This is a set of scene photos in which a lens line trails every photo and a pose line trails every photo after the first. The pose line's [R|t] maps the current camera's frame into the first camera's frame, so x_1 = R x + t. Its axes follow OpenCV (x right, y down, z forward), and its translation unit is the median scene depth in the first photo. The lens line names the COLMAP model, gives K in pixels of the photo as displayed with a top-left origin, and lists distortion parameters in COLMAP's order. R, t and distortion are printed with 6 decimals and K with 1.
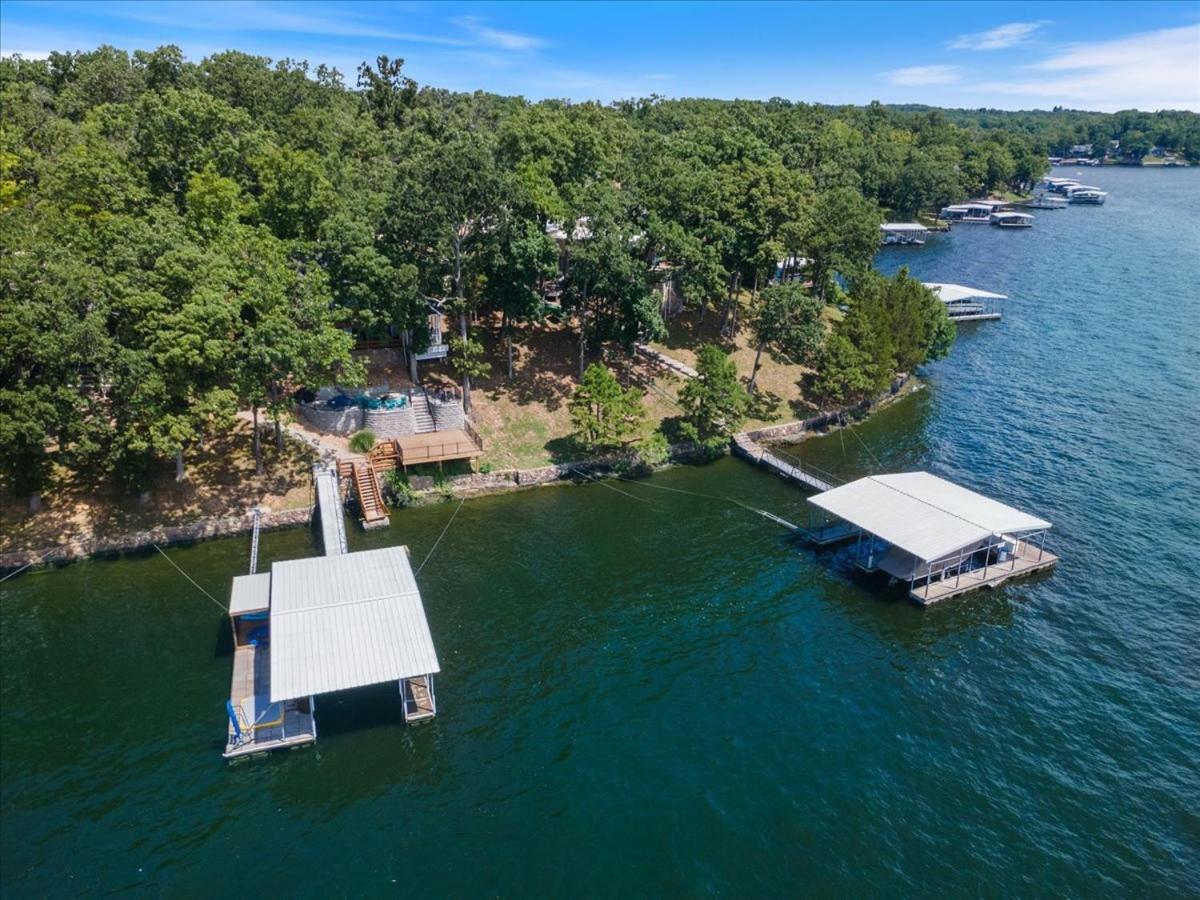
lens RADIAL K [[861.3, 0, 601.0], [0, 861.3, 451.3], [0, 0, 1]] dist [0.036252, 0.001518]
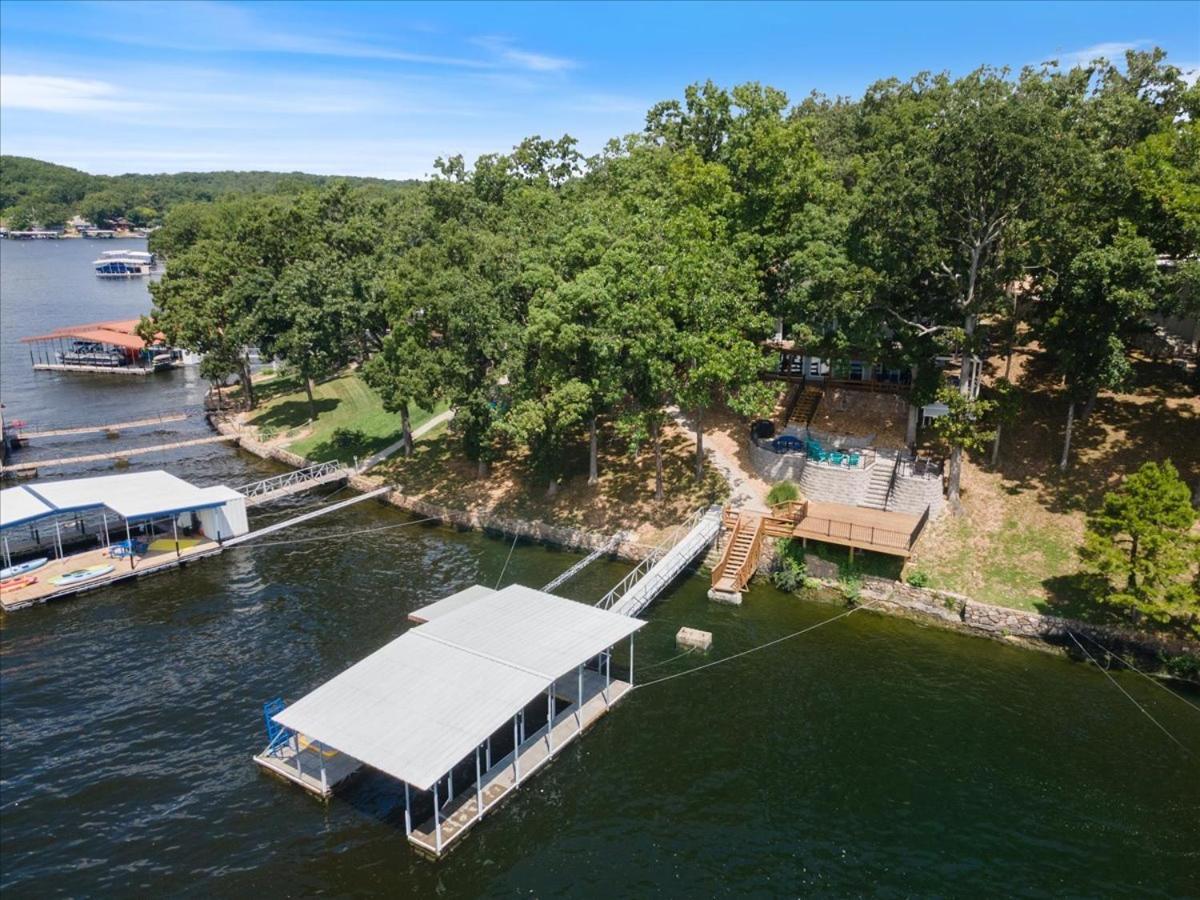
lens RADIAL K [[861.3, 0, 602.0], [0, 861.3, 447.4], [0, 0, 1]] dist [0.036252, 0.001518]
pose [[0.616303, 0.197499, -0.762341, 0.206976], [-0.270088, 0.962338, 0.030963, -0.033587], [0.739745, 0.186817, 0.646434, 0.380844]]
